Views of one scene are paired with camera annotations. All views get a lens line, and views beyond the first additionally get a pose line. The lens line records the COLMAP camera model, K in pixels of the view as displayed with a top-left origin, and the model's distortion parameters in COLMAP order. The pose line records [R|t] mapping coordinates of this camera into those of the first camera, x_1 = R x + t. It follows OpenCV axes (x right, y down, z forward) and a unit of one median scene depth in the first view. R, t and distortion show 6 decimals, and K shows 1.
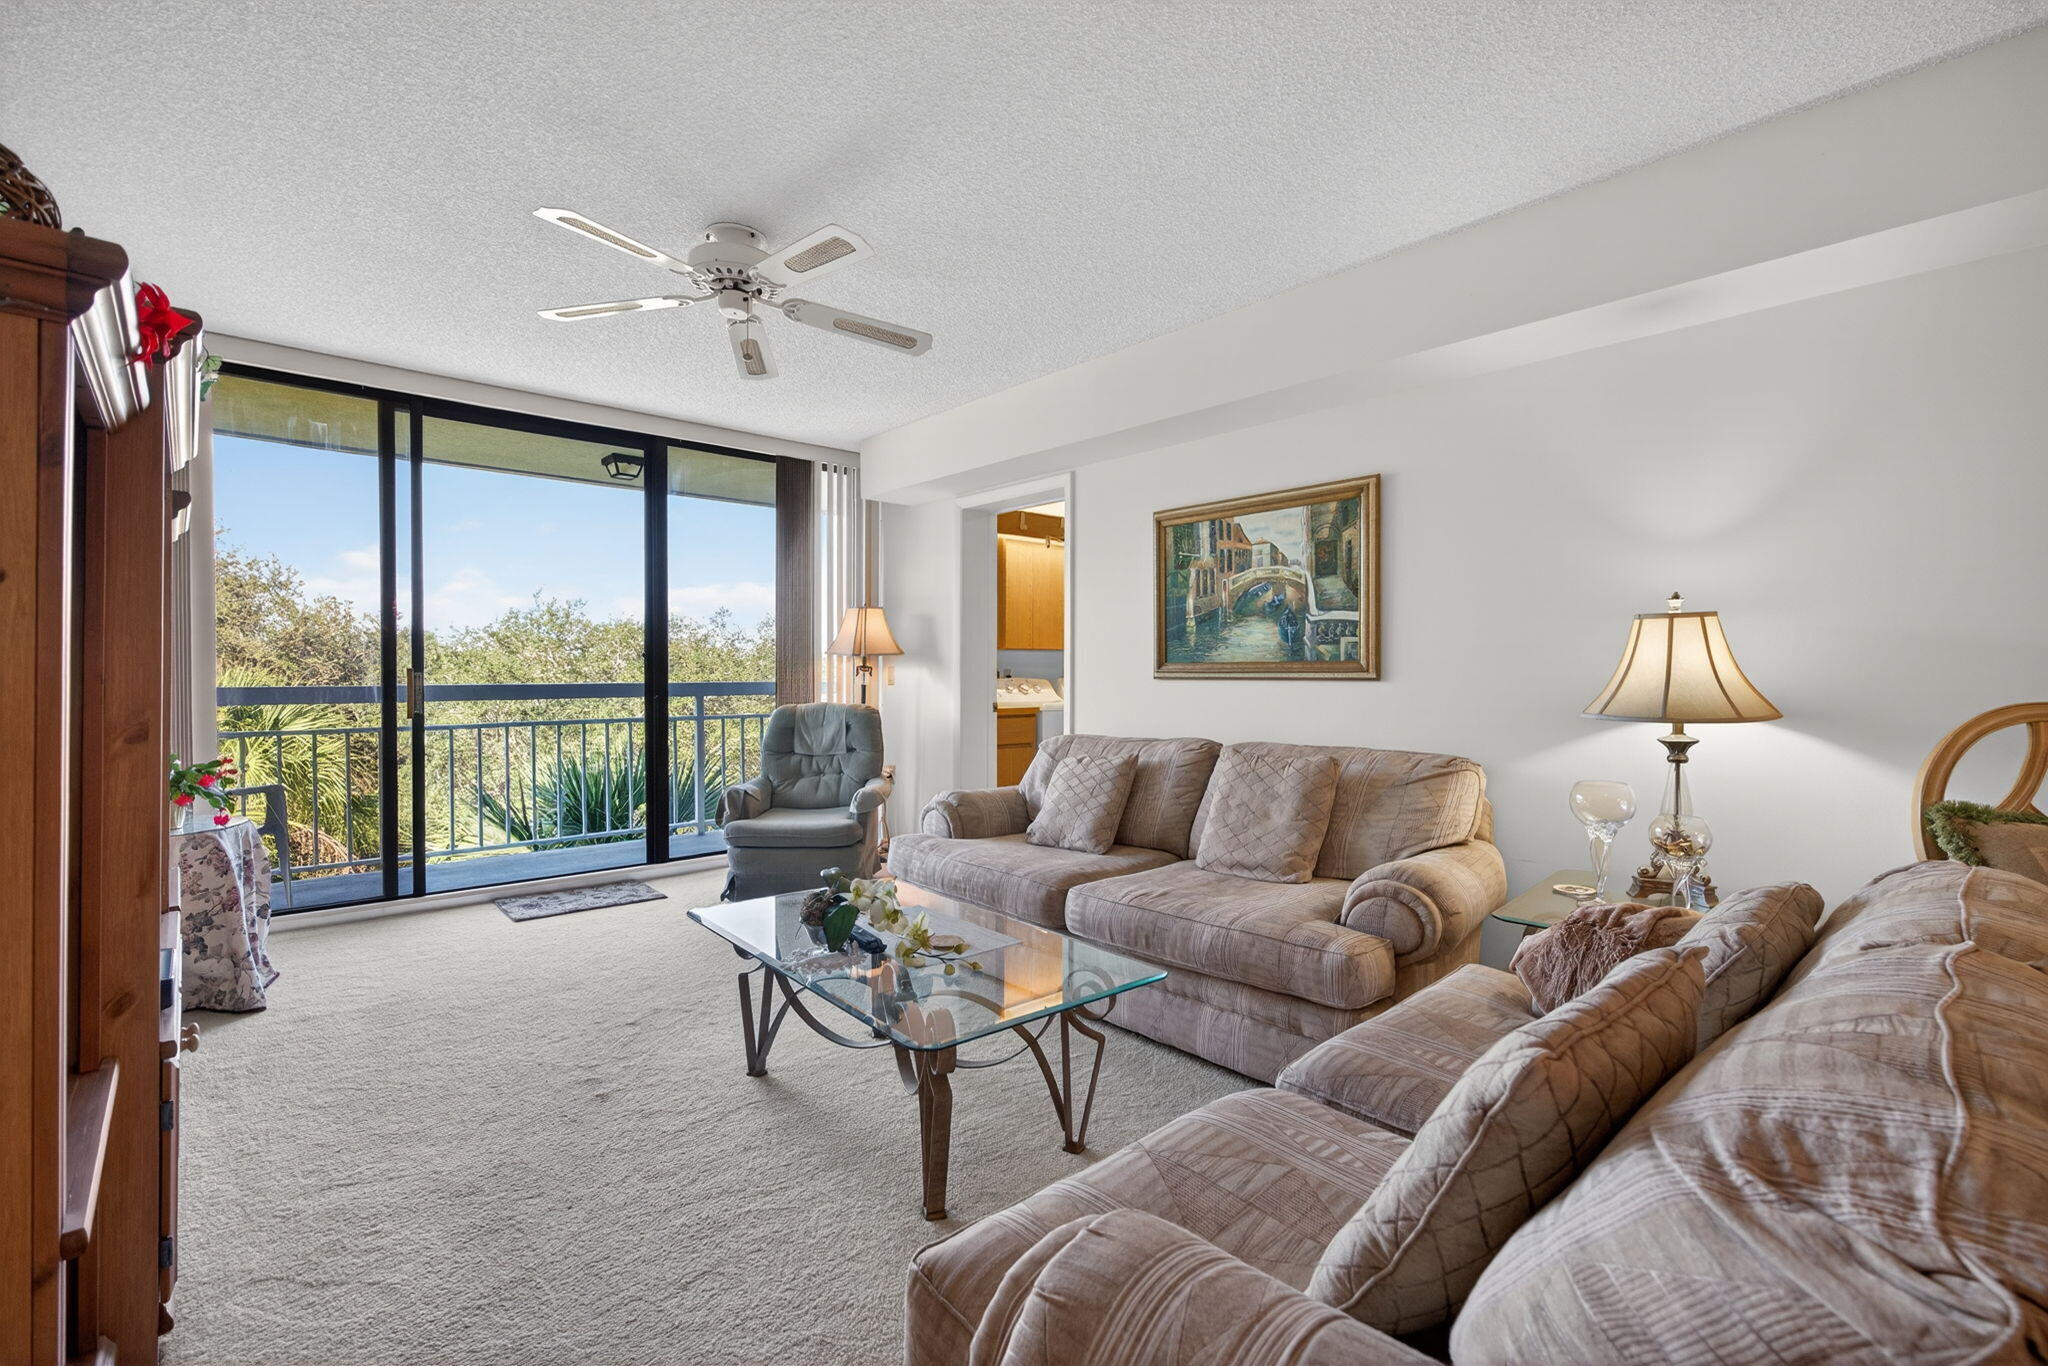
lens RADIAL K [[898.3, 0, 1019.1], [0, 898.3, 673.5], [0, 0, 1]] dist [0.001405, 0.000417]
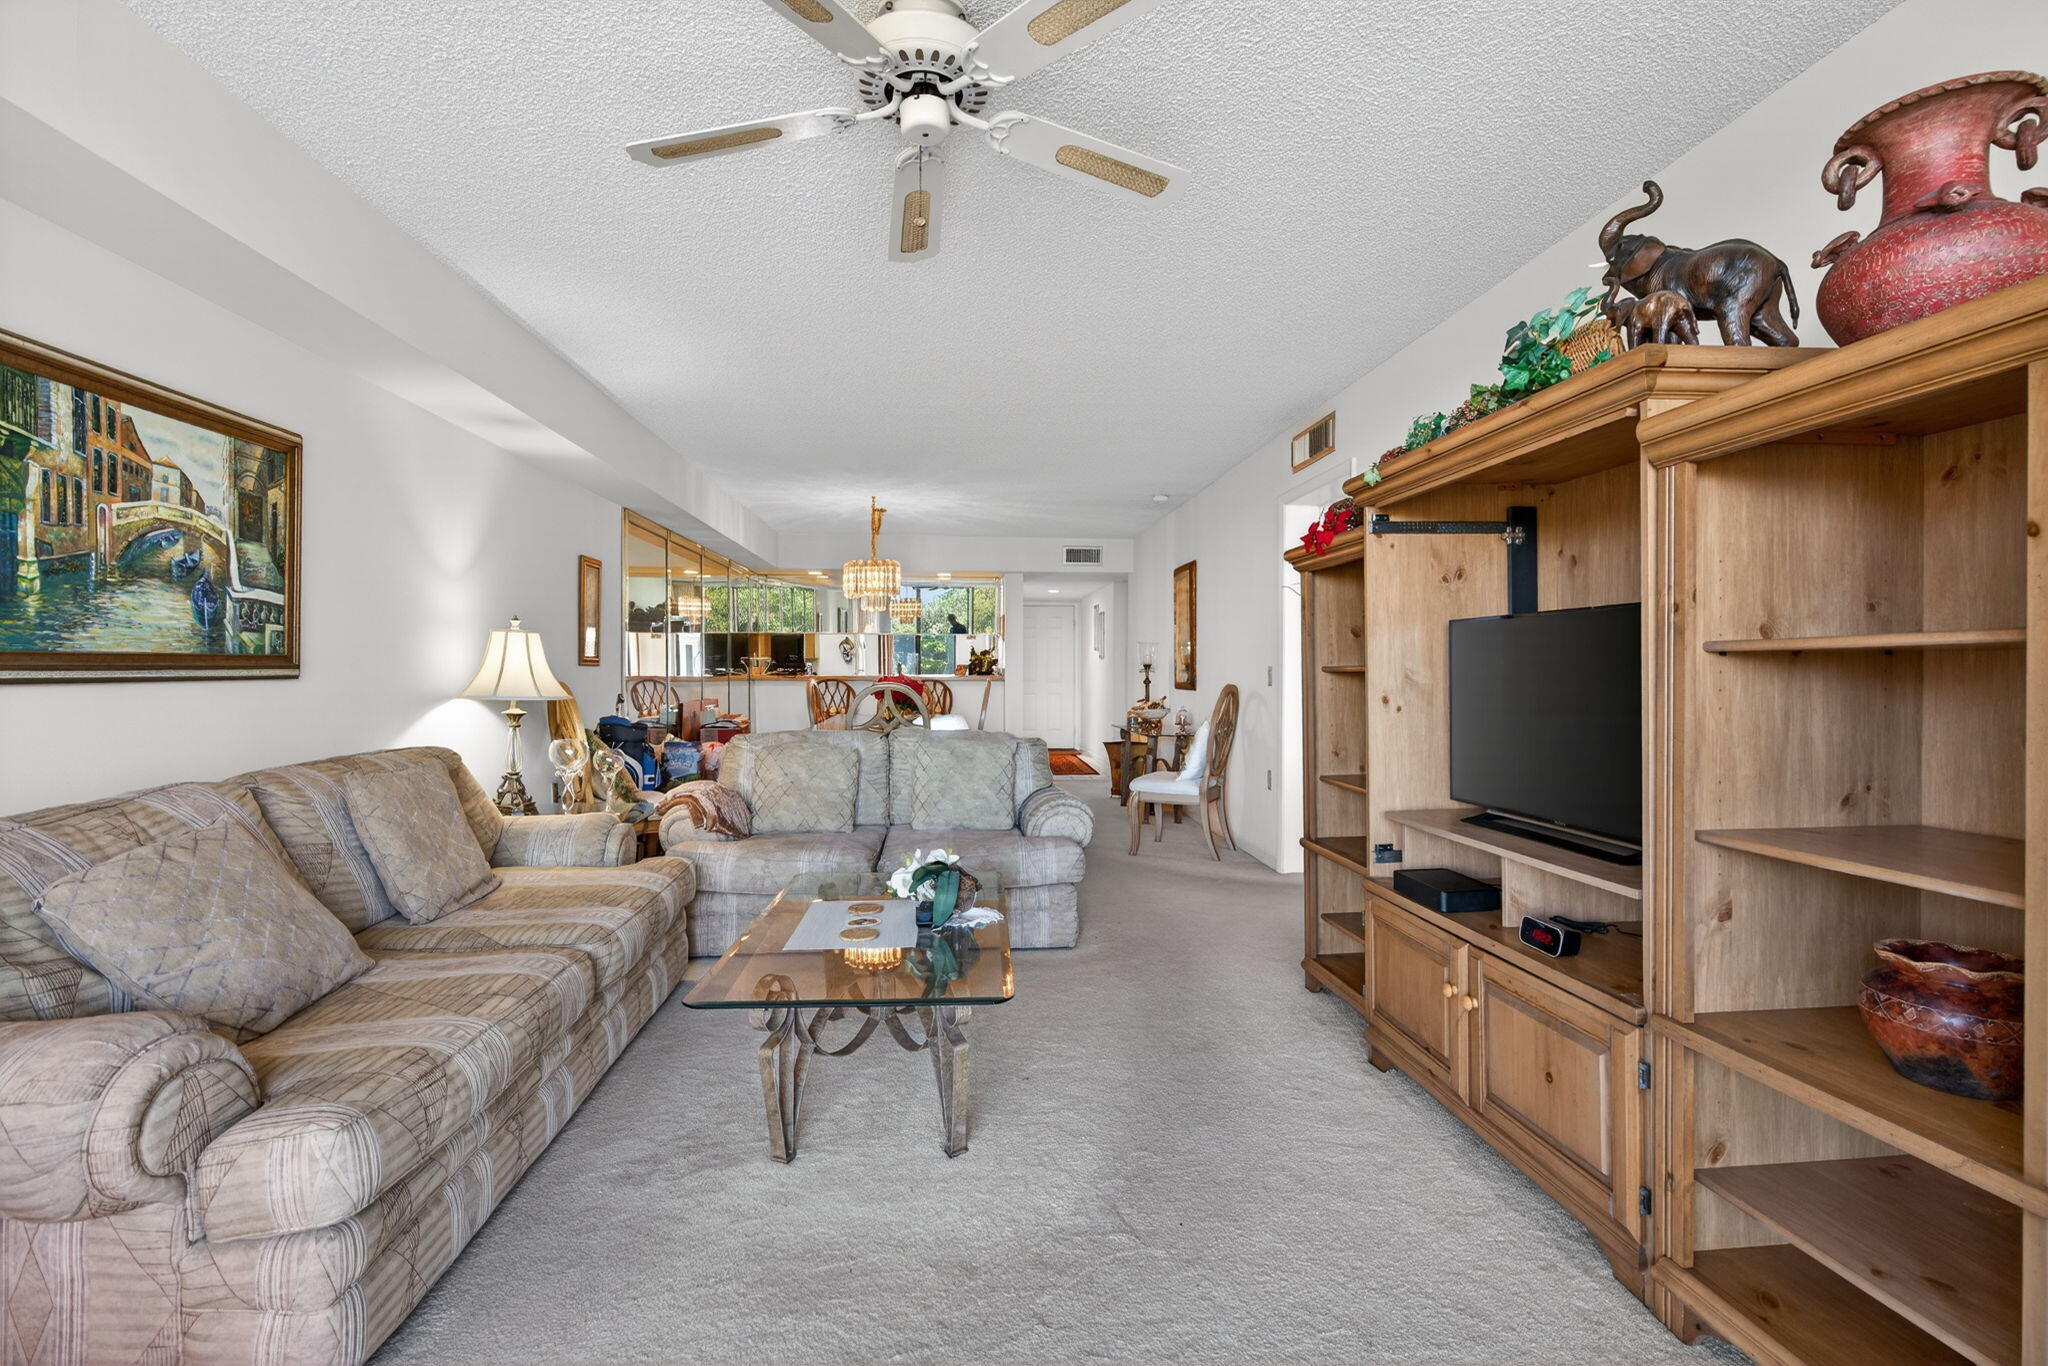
lens RADIAL K [[905.7, 0, 1025.7], [0, 905.7, 663.4], [0, 0, 1]] dist [-0.000936, 0.000254]
pose [[-0.800218, 0.002181, 0.599705, -0.564169], [0.001287, 0.999997, -0.001919, -0.003410], [-0.599708, -0.000764, -0.800219, 1.085213]]
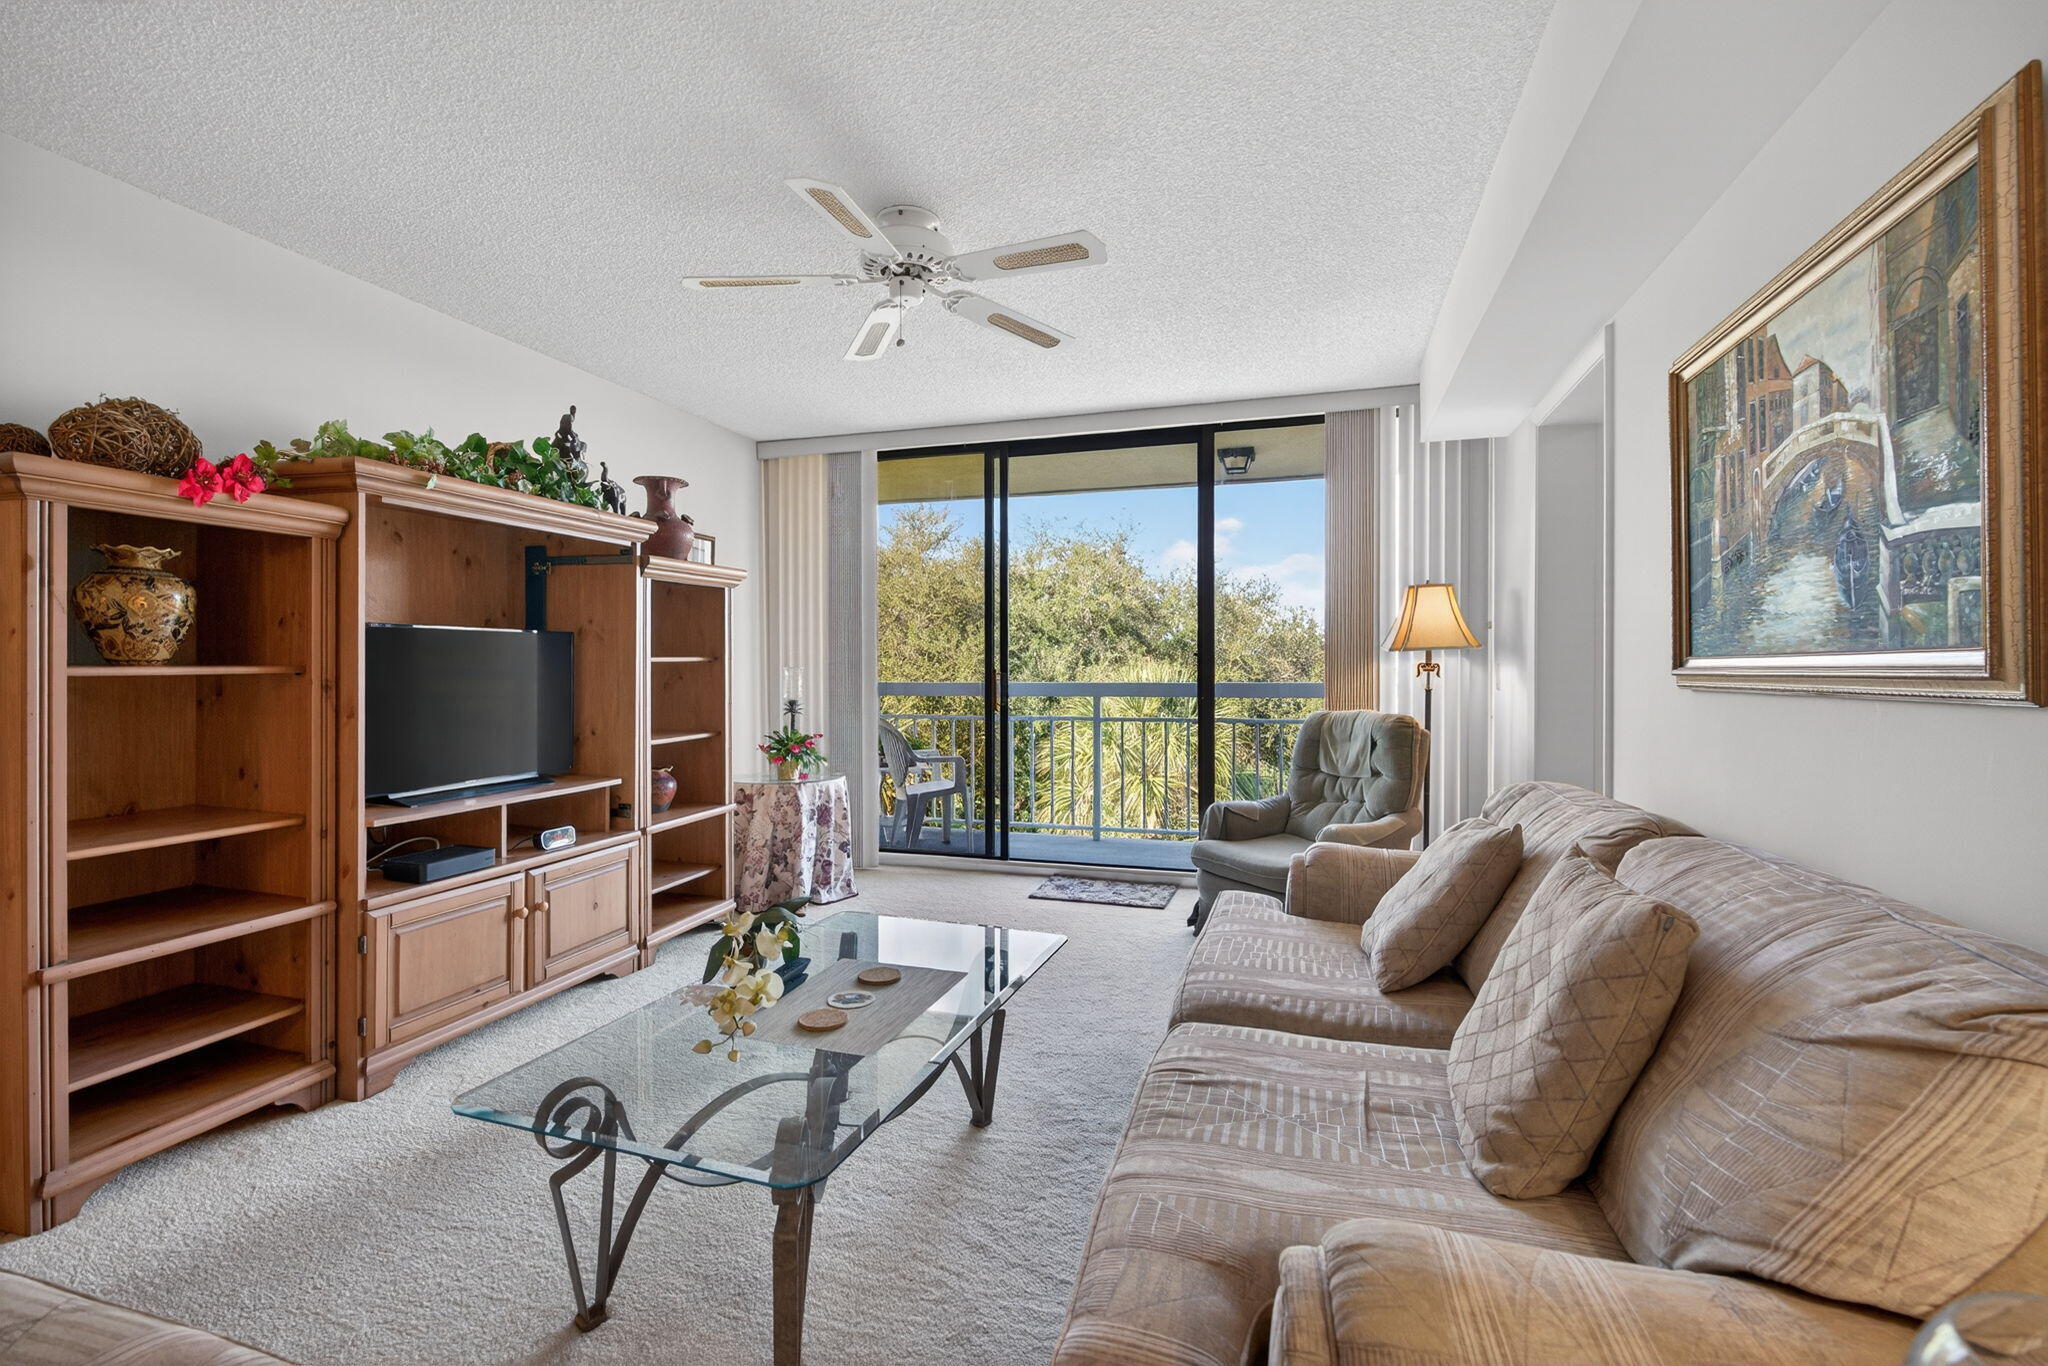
lens RADIAL K [[905.7, 0, 1025.7], [0, 905.7, 663.4], [0, 0, 1]] dist [-0.000936, 0.000254]
pose [[0.512324, -0.006726, -0.858766, 0.419843], [0.000588, 0.999972, -0.007481, -0.004555], [0.858792, 0.003327, 0.512313, 0.448582]]
